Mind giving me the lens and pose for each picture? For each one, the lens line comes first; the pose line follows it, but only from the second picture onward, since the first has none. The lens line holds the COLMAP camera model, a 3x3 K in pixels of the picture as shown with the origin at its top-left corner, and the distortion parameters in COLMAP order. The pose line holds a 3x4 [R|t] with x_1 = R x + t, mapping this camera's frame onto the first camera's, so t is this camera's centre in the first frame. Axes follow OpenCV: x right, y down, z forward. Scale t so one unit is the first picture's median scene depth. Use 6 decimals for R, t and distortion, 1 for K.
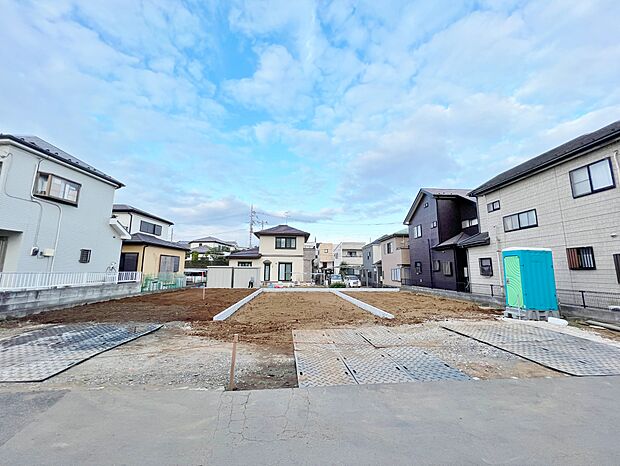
lens RADIAL K [[249.6, 0, 310.0], [0, 249.6, 233.0], [0, 0, 1]] dist [-0.002718, -0.000117]
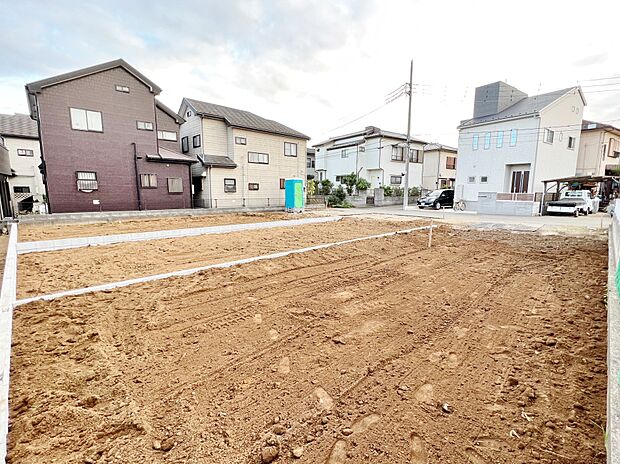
lens RADIAL K [[249.6, 0, 310.0], [0, 249.6, 232.0], [0, 0, 1]] dist [-0.002718, -0.000117]
pose [[-0.587686, -0.123729, 0.799573, -0.246515], [-0.123783, 0.990354, 0.062271, 0.100138], [-0.799564, -0.062378, -0.597332, 0.588875]]
